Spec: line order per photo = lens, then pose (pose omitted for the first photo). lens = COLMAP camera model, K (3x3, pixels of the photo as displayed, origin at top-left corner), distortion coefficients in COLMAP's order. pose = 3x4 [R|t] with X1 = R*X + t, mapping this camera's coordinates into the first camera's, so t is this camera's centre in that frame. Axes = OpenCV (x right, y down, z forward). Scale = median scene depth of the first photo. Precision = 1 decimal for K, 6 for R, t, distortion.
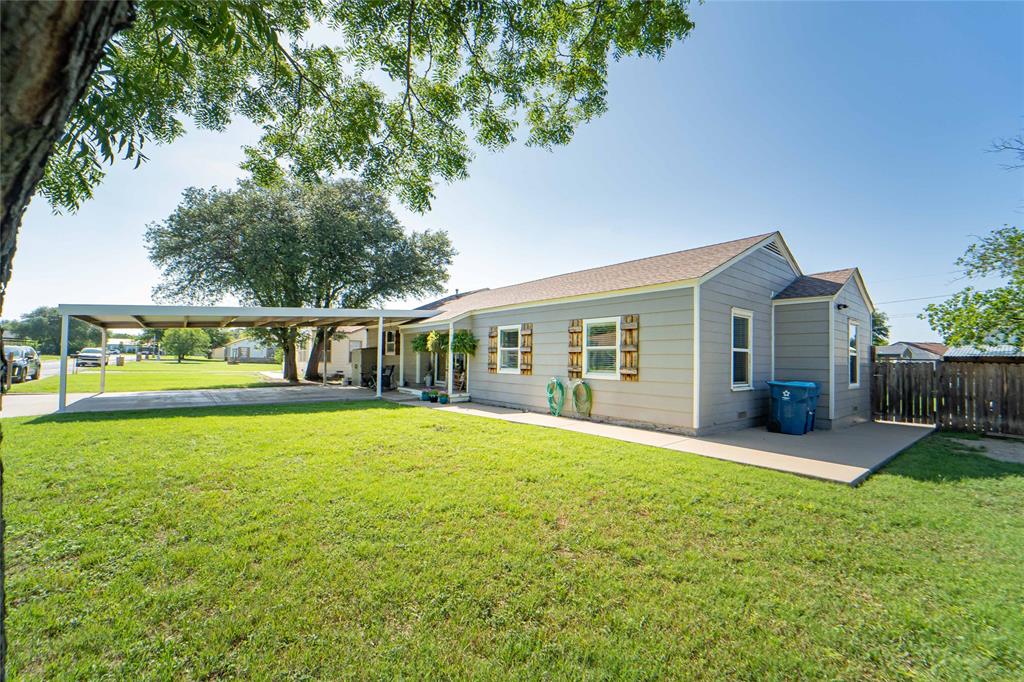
lens RADIAL K [[420.3, 0, 512.0], [0, 420.3, 341.0], [0, 0, 1]] dist [-0.022014, -0.000069]
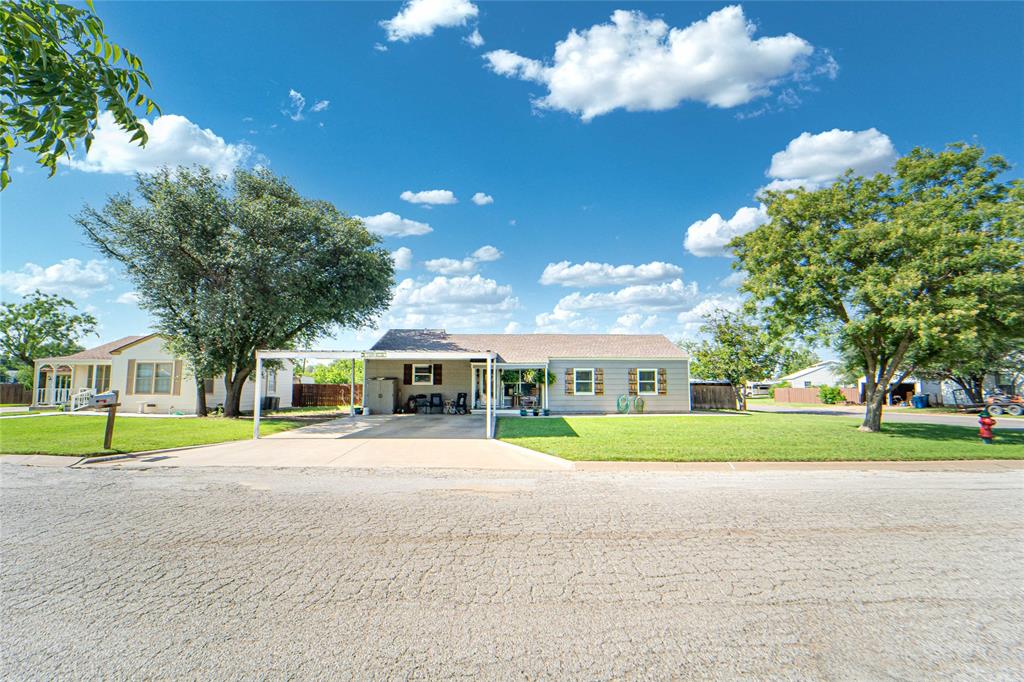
lens RADIAL K [[420.3, 0, 512.0], [0, 420.3, 341.0], [0, 0, 1]] dist [-0.022014, -0.000069]
pose [[0.619638, 0.065164, 0.782178, -1.953721], [-0.026612, 0.997719, -0.062039, -0.040718], [-0.784437, 0.017626, 0.619959, 0.138477]]
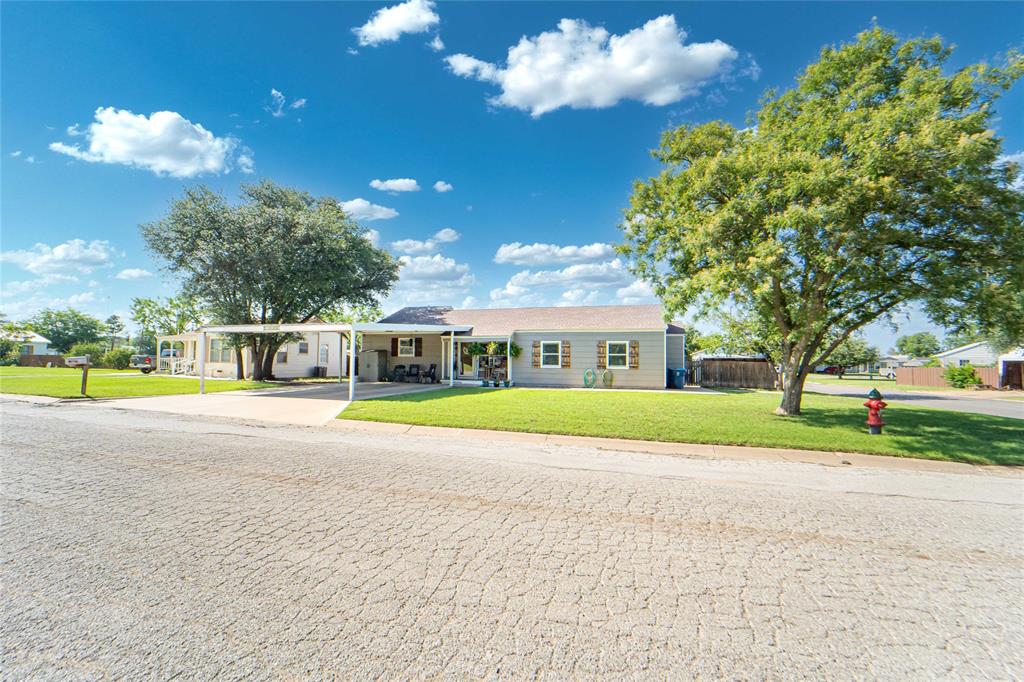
lens RADIAL K [[420.3, 0, 512.0], [0, 420.3, 341.0], [0, 0, 1]] dist [-0.022014, -0.000069]
pose [[0.829139, 0.018858, 0.558724, -1.369480], [-0.022804, 0.999740, 0.000097, -0.039698], [-0.558577, -0.012822, 0.829354, -0.466200]]
